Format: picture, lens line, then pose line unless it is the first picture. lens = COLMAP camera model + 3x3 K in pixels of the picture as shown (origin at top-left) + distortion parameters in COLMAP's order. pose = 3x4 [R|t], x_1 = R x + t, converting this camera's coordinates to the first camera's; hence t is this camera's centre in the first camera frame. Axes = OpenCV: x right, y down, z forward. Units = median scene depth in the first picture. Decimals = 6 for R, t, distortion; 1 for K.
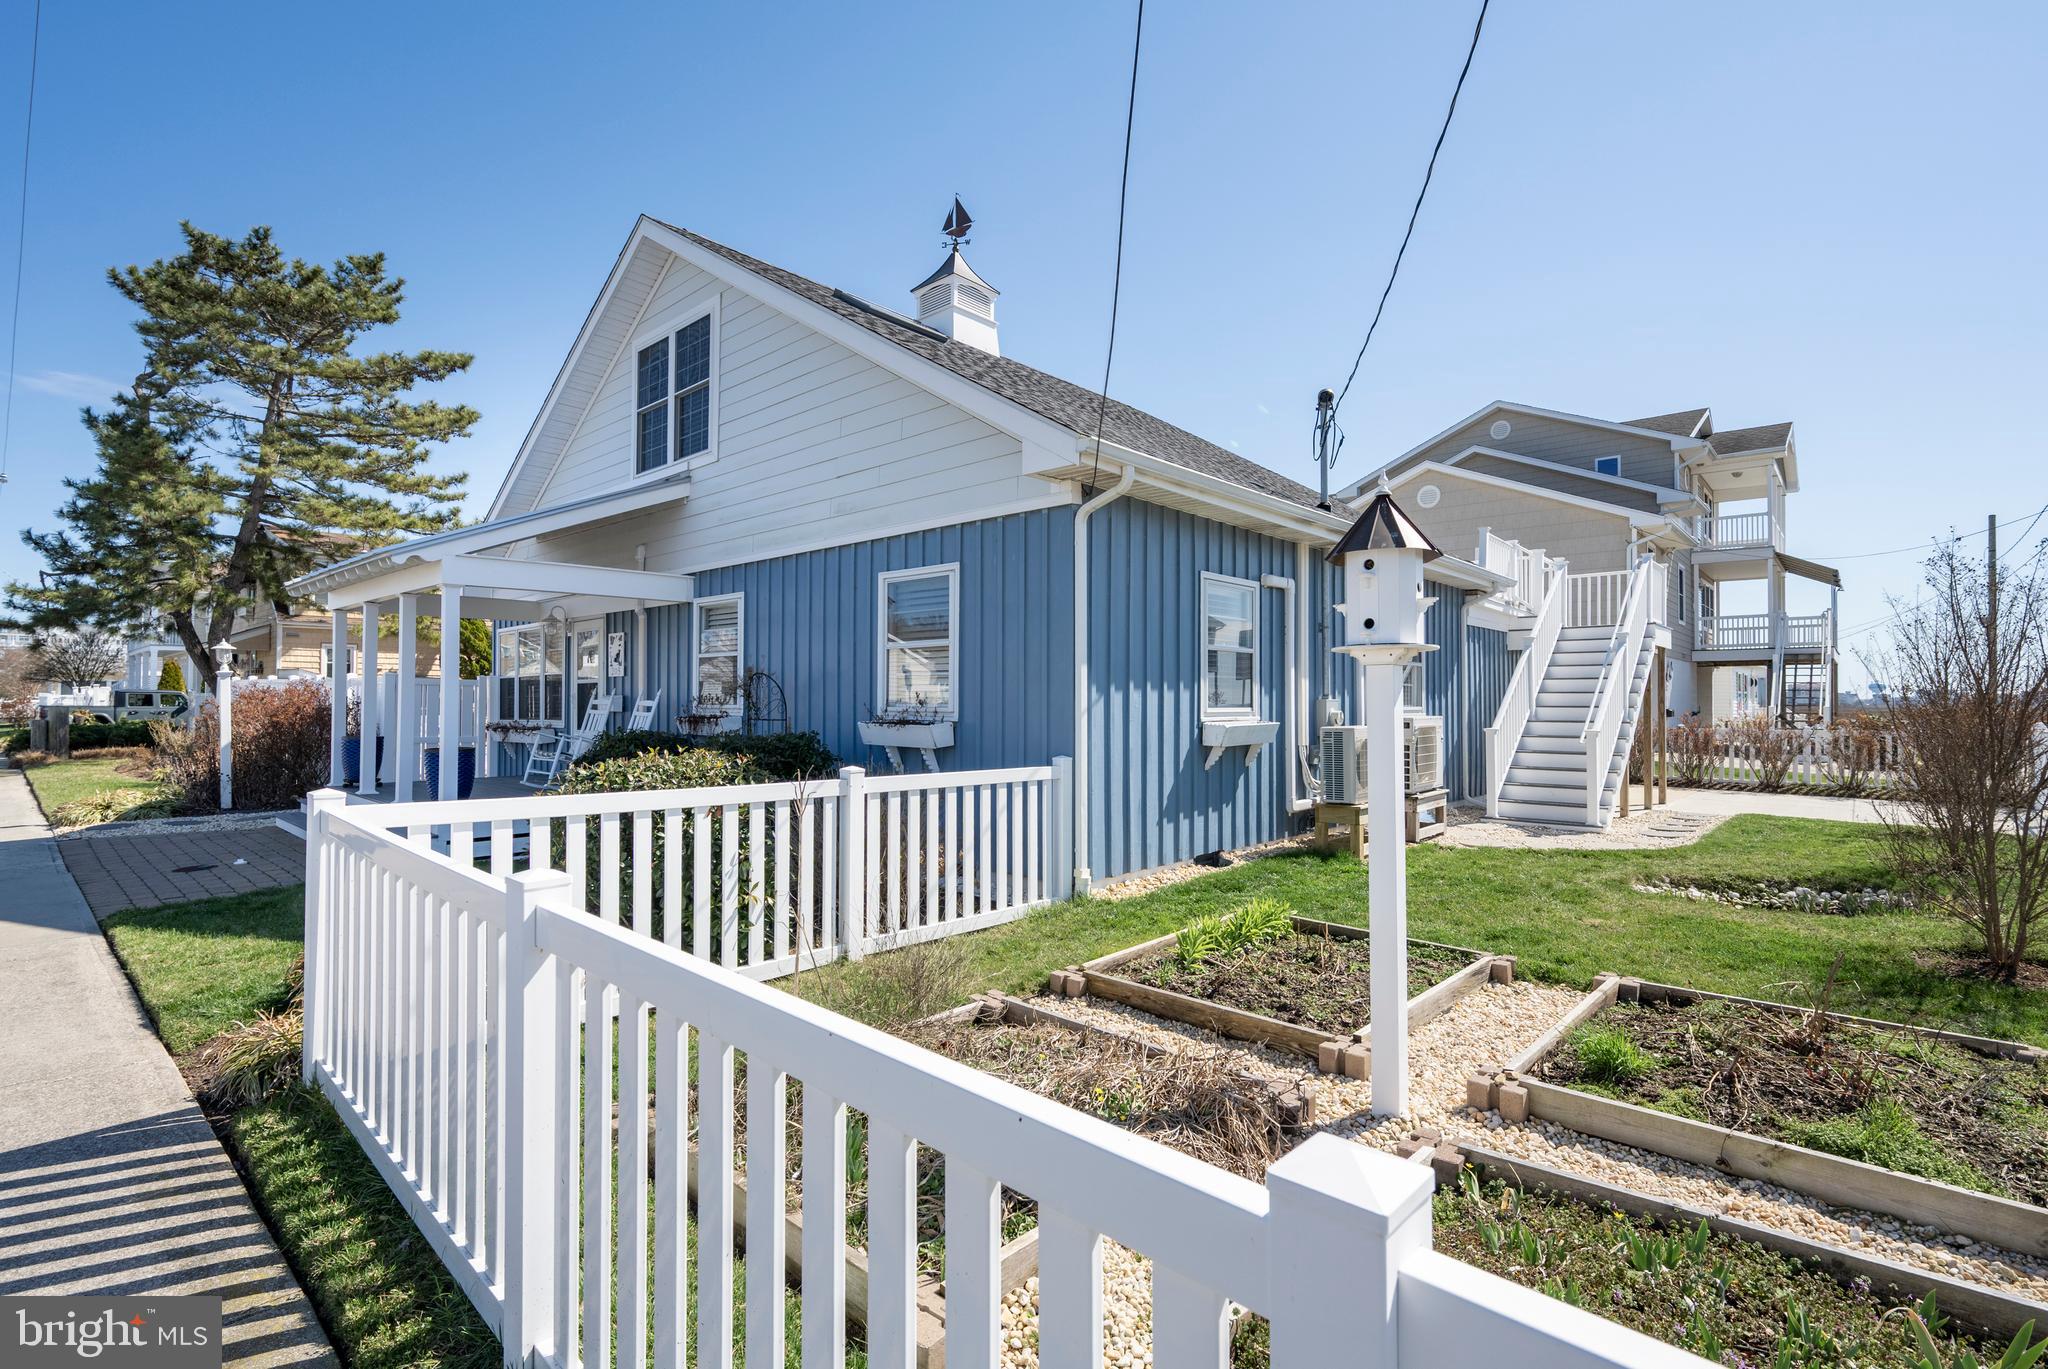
lens RADIAL K [[966.9, 0, 1044.8], [0, 966.9, 680.0], [0, 0, 1]] dist [-0.007137, 0.000262]
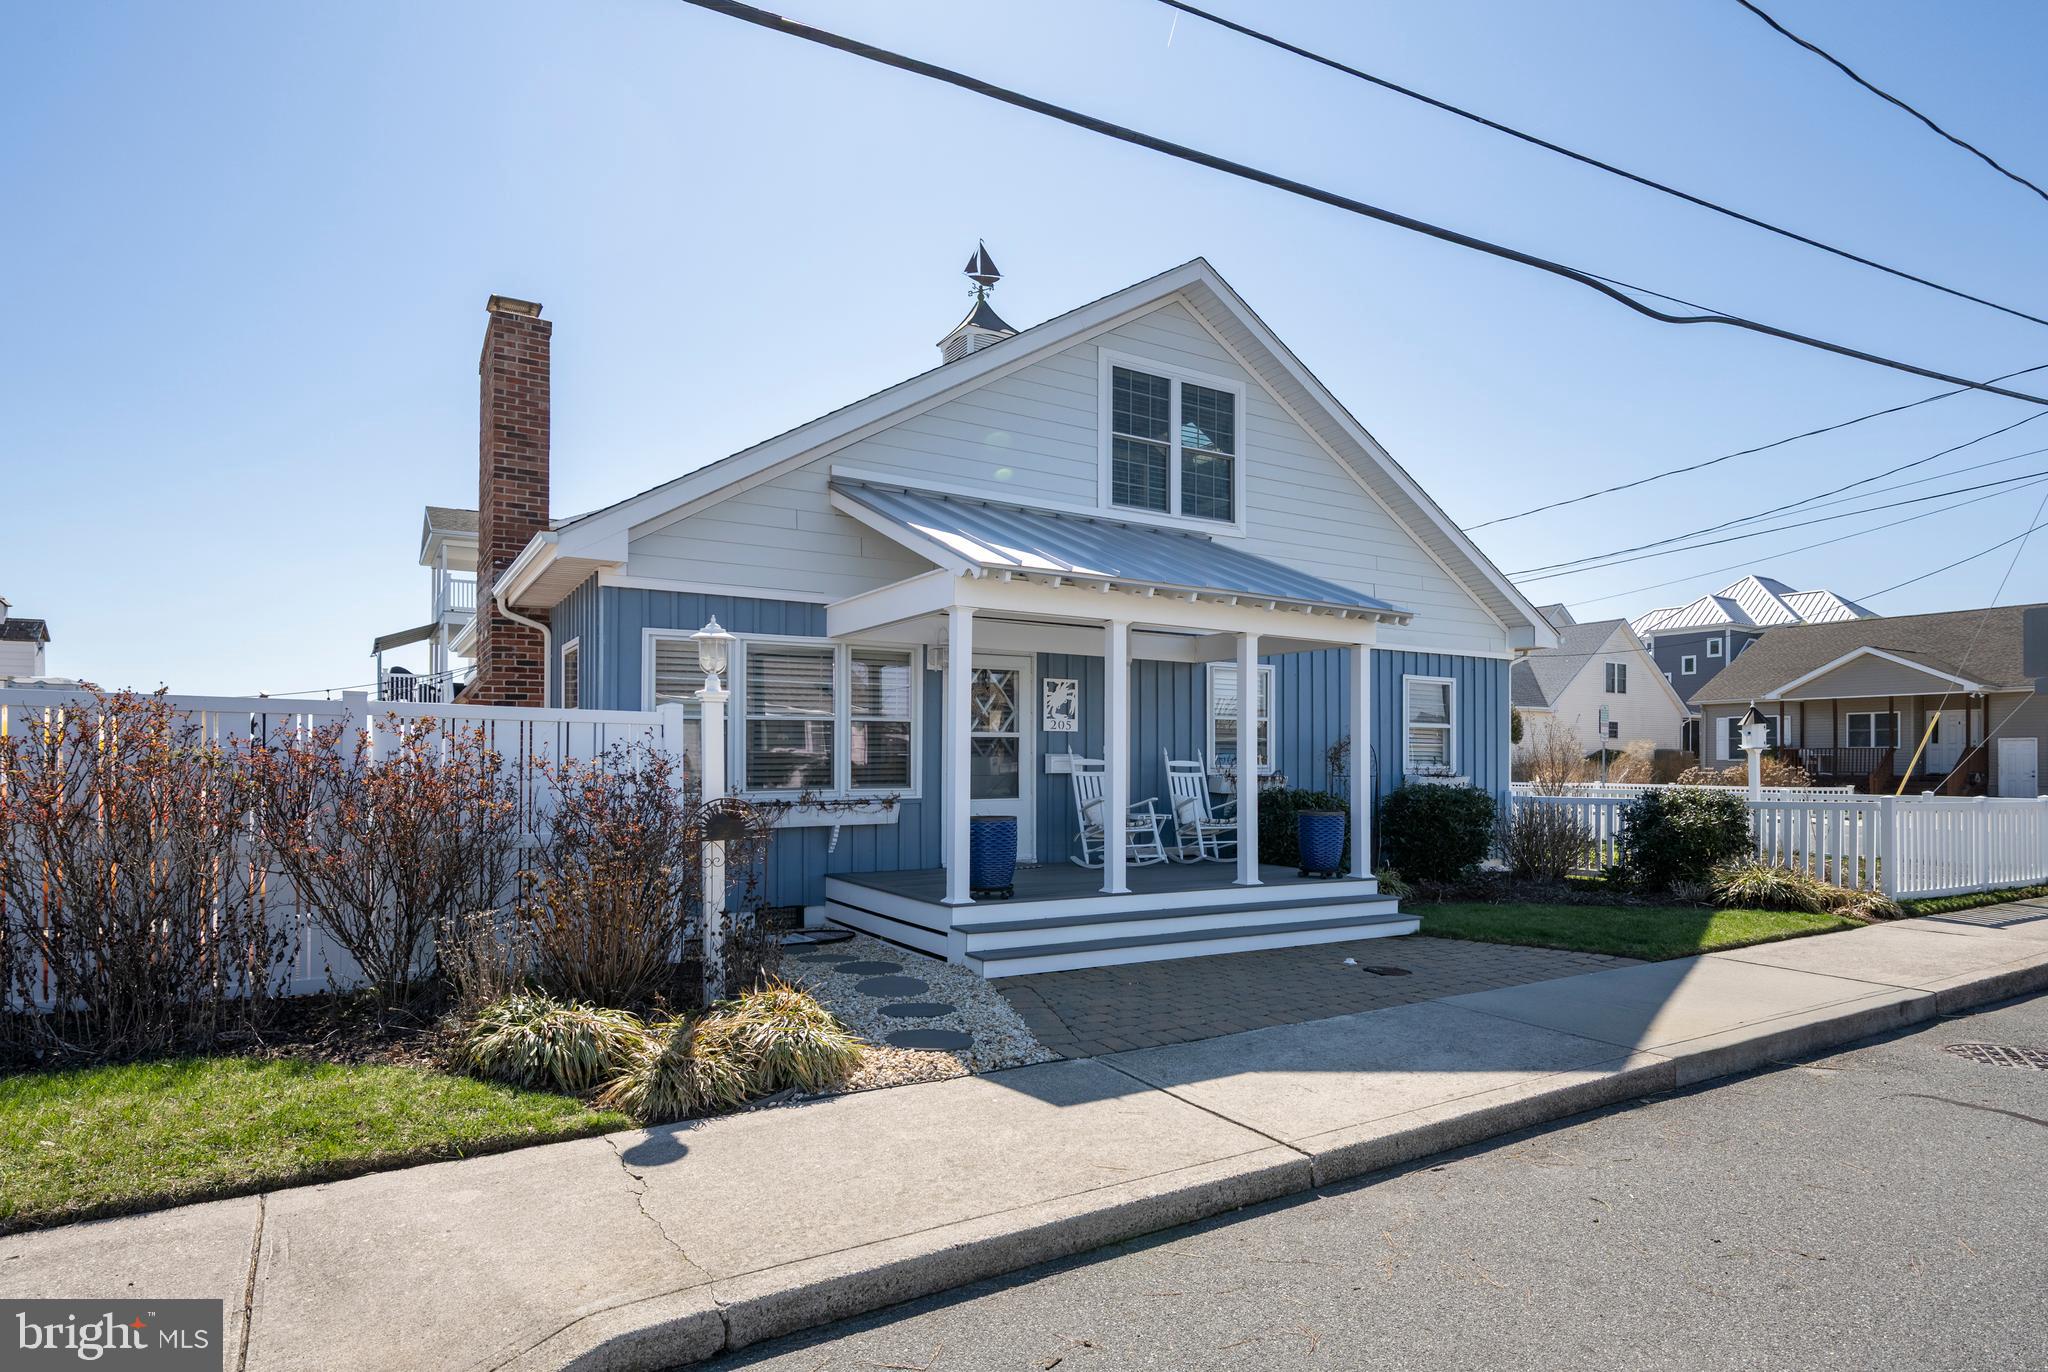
lens RADIAL K [[1080.9, 0, 1041.8], [0, 1080.9, 749.6], [0, 0, 1]] dist [-0.007744, -0.003062]
pose [[0.283998, 0.010202, 0.958771, -0.737938], [-0.024230, 0.999700, -0.003460, 0.008673], [-0.958519, -0.022248, 0.284160, 0.412811]]
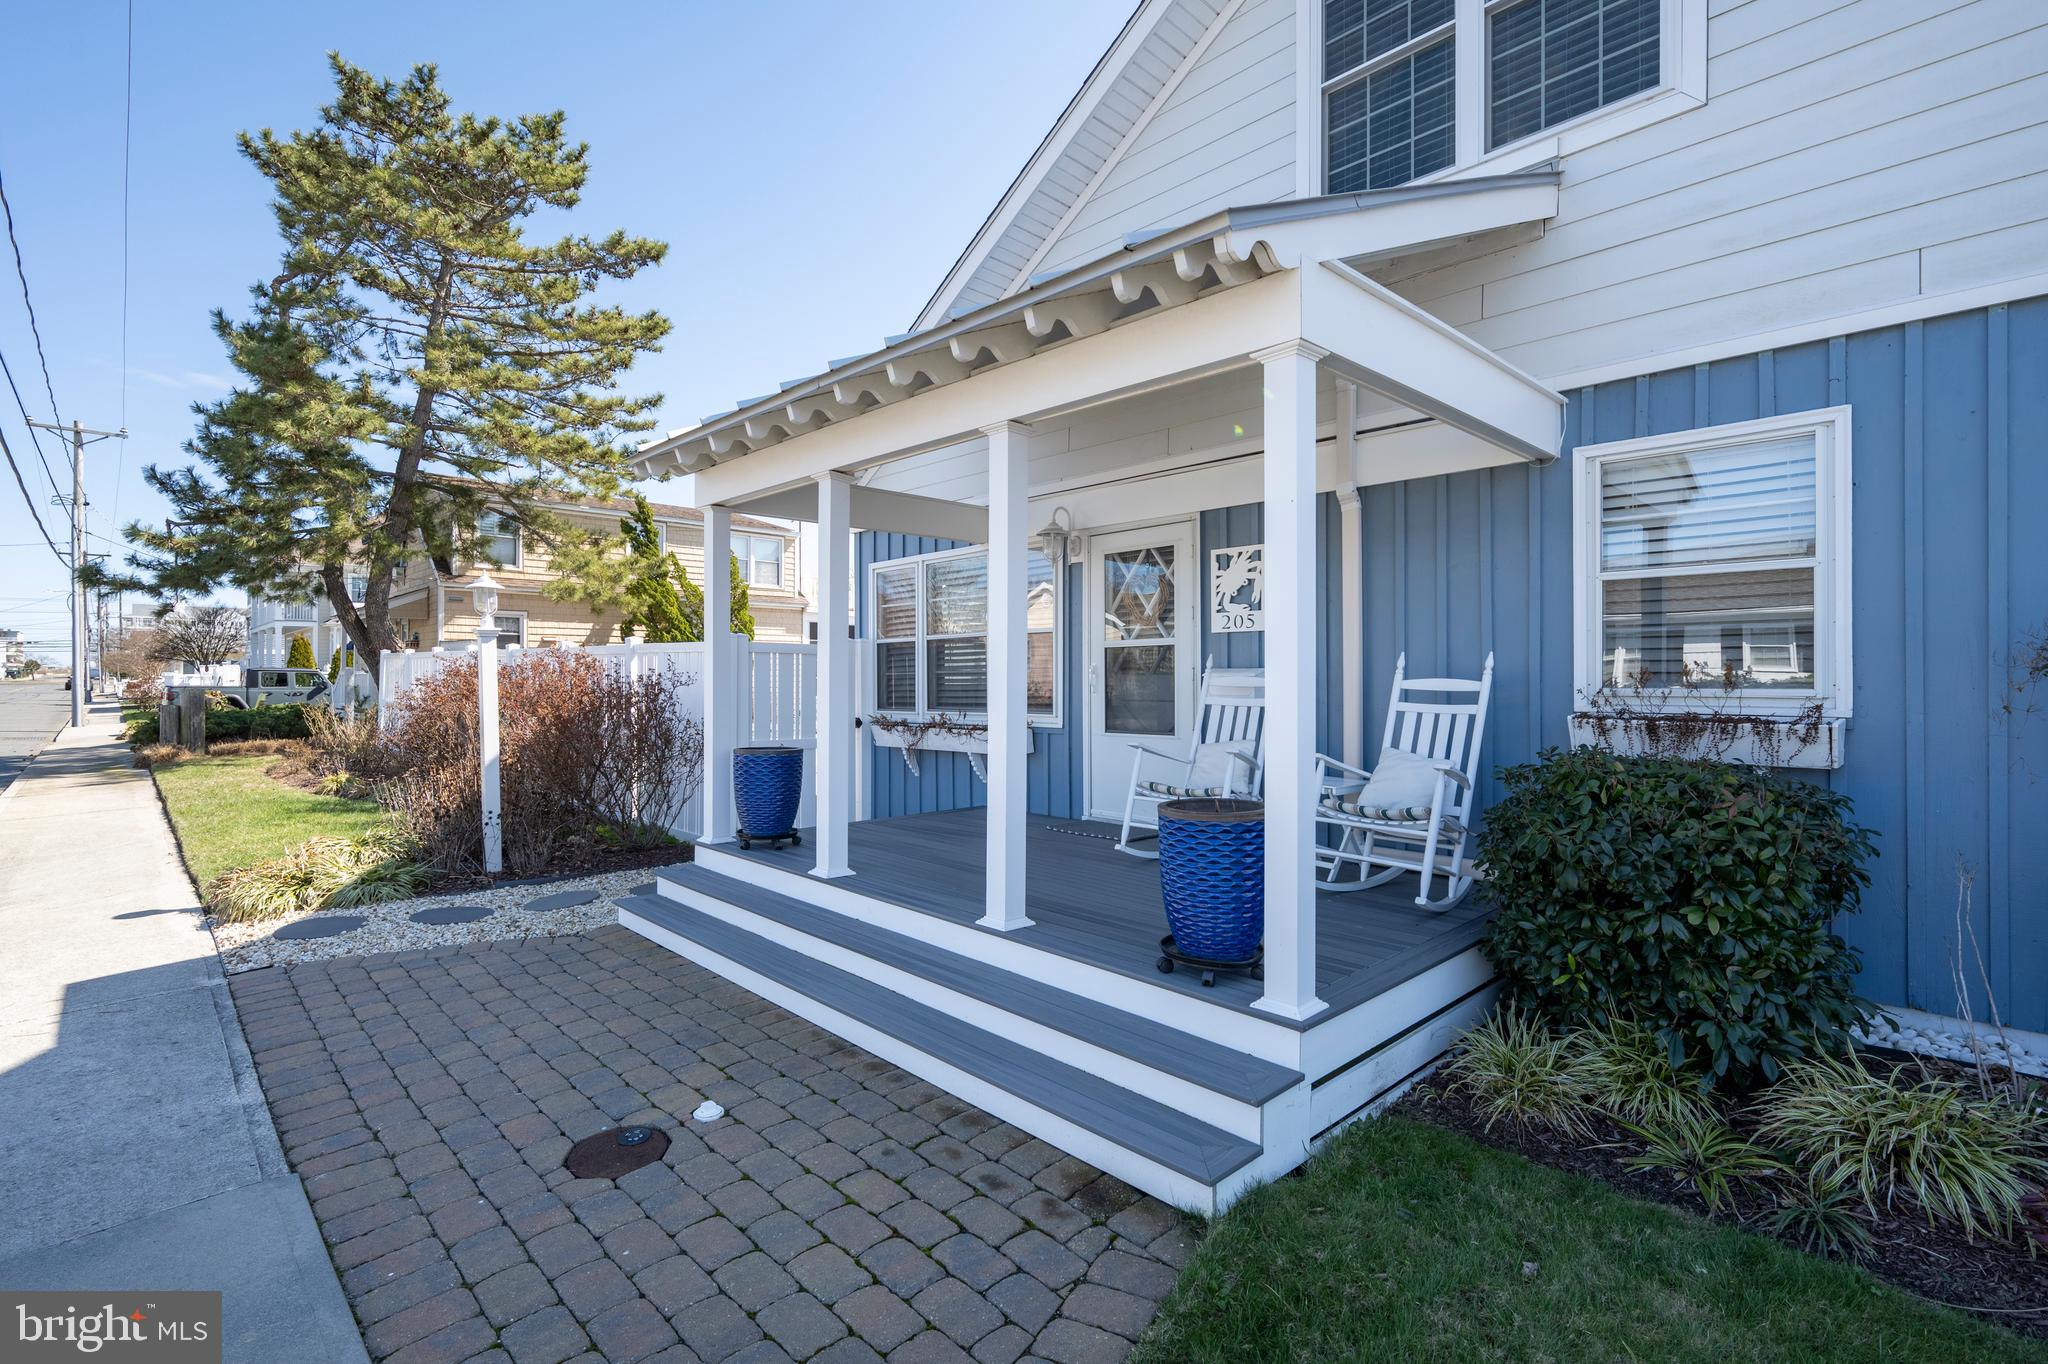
lens RADIAL K [[966.9, 0, 1024.3], [0, 966.9, 676.9], [0, 0, 1]] dist [-0.007137, 0.000262]
pose [[0.997006, -0.001702, -0.077299, -0.284793], [0.003201, 0.999809, 0.019279, 0.005471], [0.077252, -0.019468, 0.996822, 0.265673]]
